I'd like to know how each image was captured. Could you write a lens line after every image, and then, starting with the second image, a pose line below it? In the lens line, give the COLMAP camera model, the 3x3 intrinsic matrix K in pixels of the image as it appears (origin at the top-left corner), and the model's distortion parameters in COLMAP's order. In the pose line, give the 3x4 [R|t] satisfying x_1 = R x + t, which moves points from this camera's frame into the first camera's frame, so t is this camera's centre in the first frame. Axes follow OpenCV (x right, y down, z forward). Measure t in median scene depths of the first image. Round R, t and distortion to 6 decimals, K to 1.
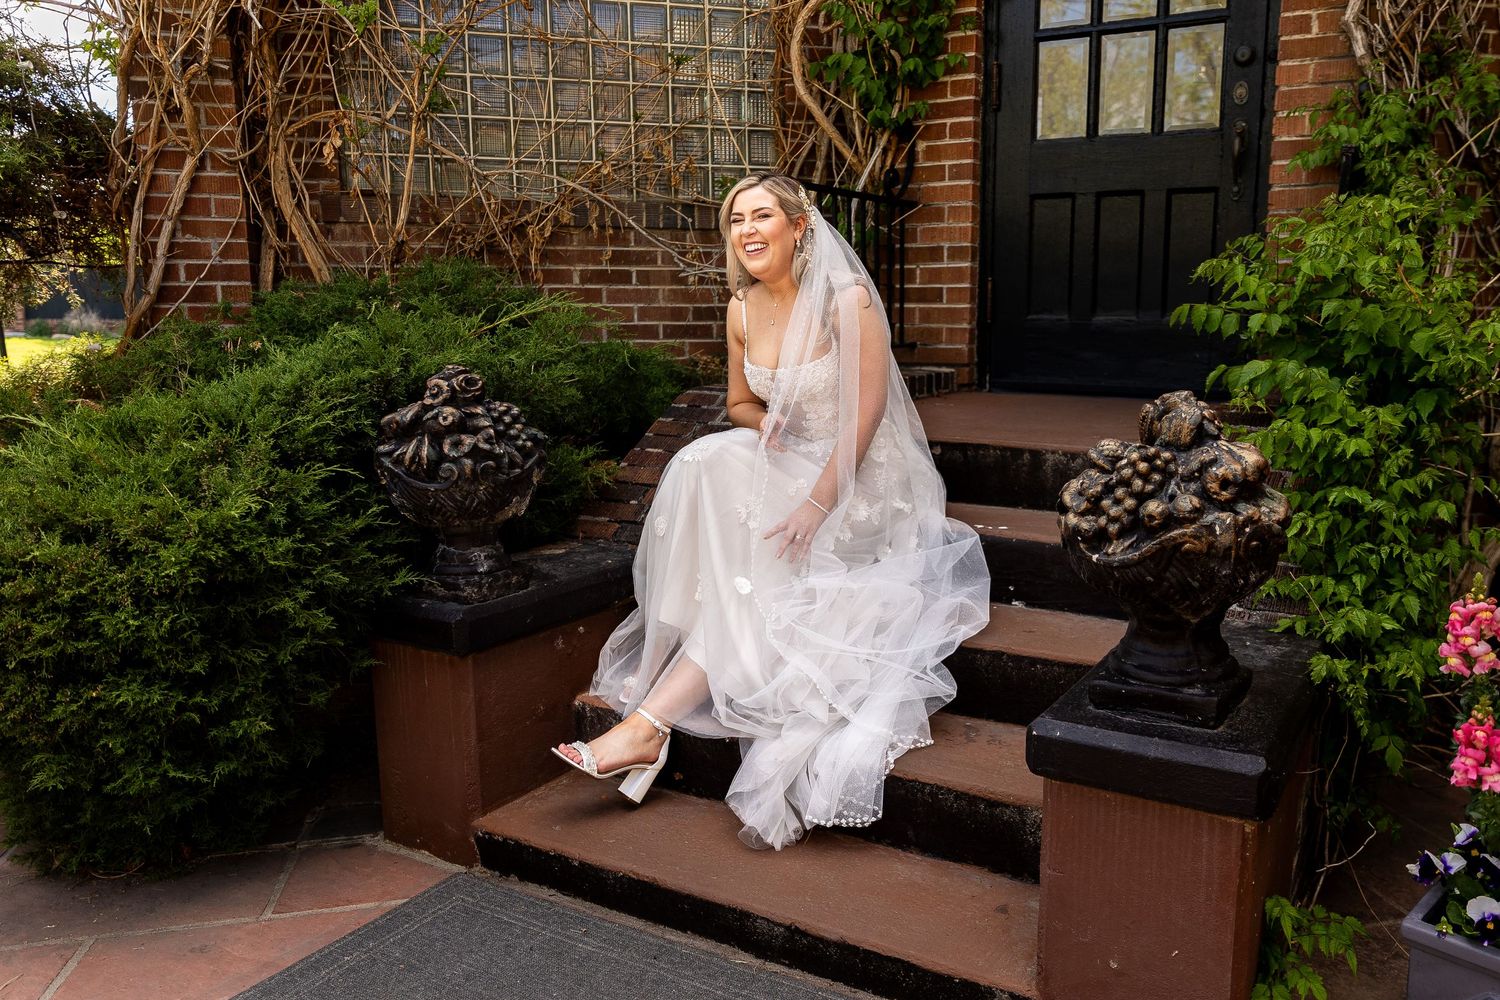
lens RADIAL K [[1234.8, 0, 756.7], [0, 1234.8, 504.9], [0, 0, 1]] dist [-0.009179, -0.028360]
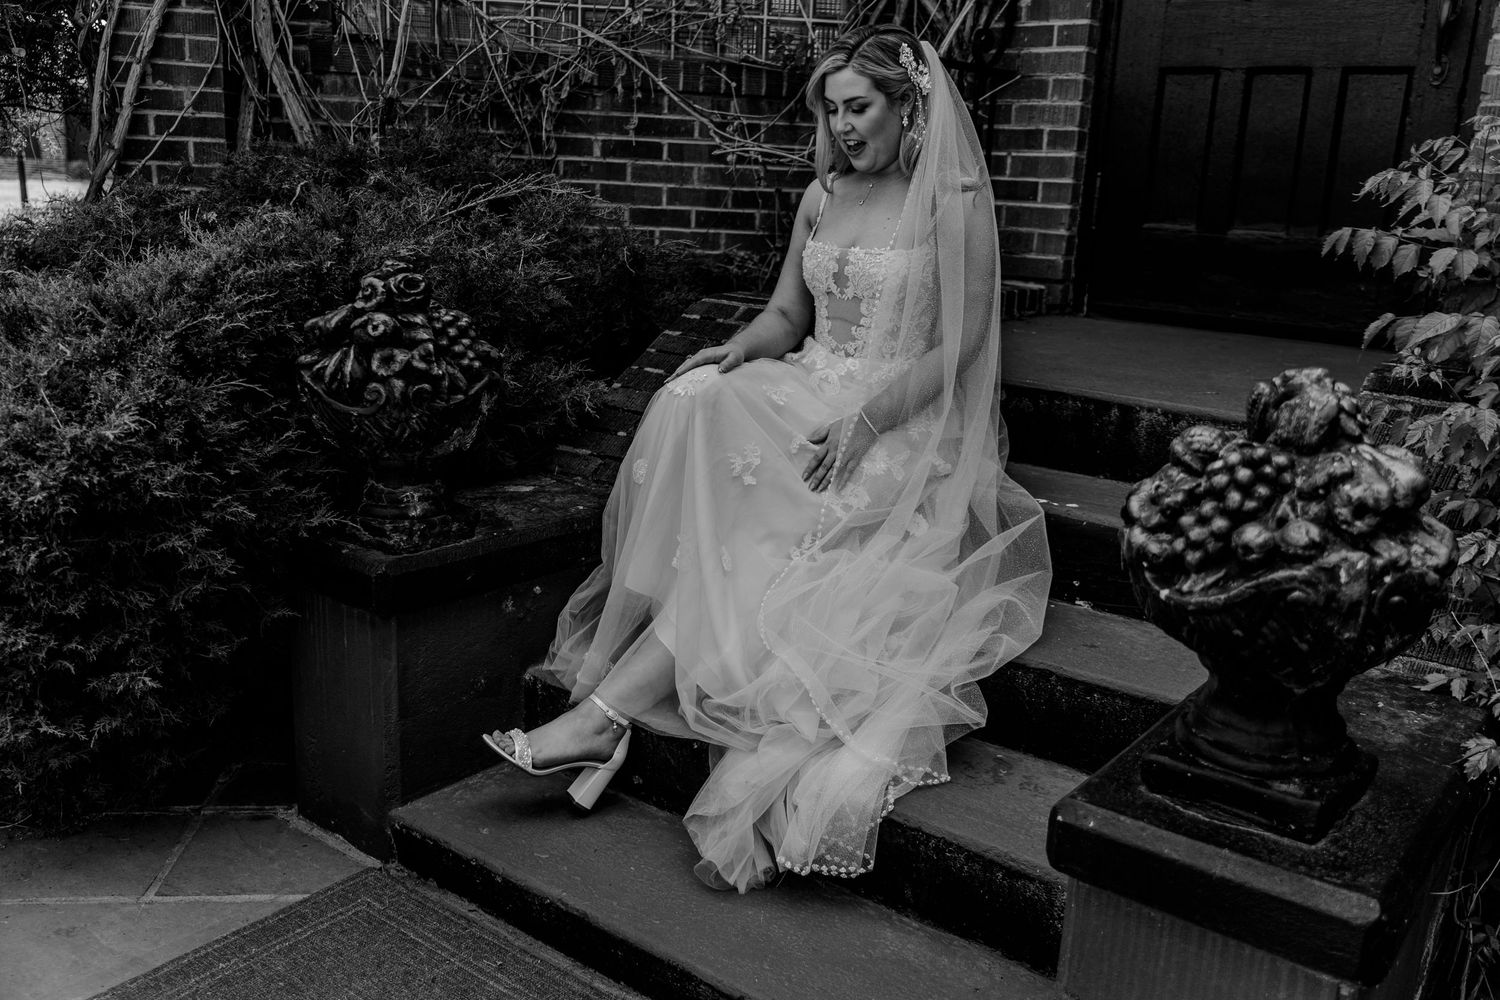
lens RADIAL K [[1327.1, 0, 691.8], [0, 1327.1, 484.7], [0, 0, 1]] dist [-0.013342, -0.005659]
pose [[0.989537, 0.072621, -0.124674, 0.069539], [-0.063068, 0.994882, 0.078939, -0.048404], [0.129768, -0.070251, 0.989053, 0.151062]]
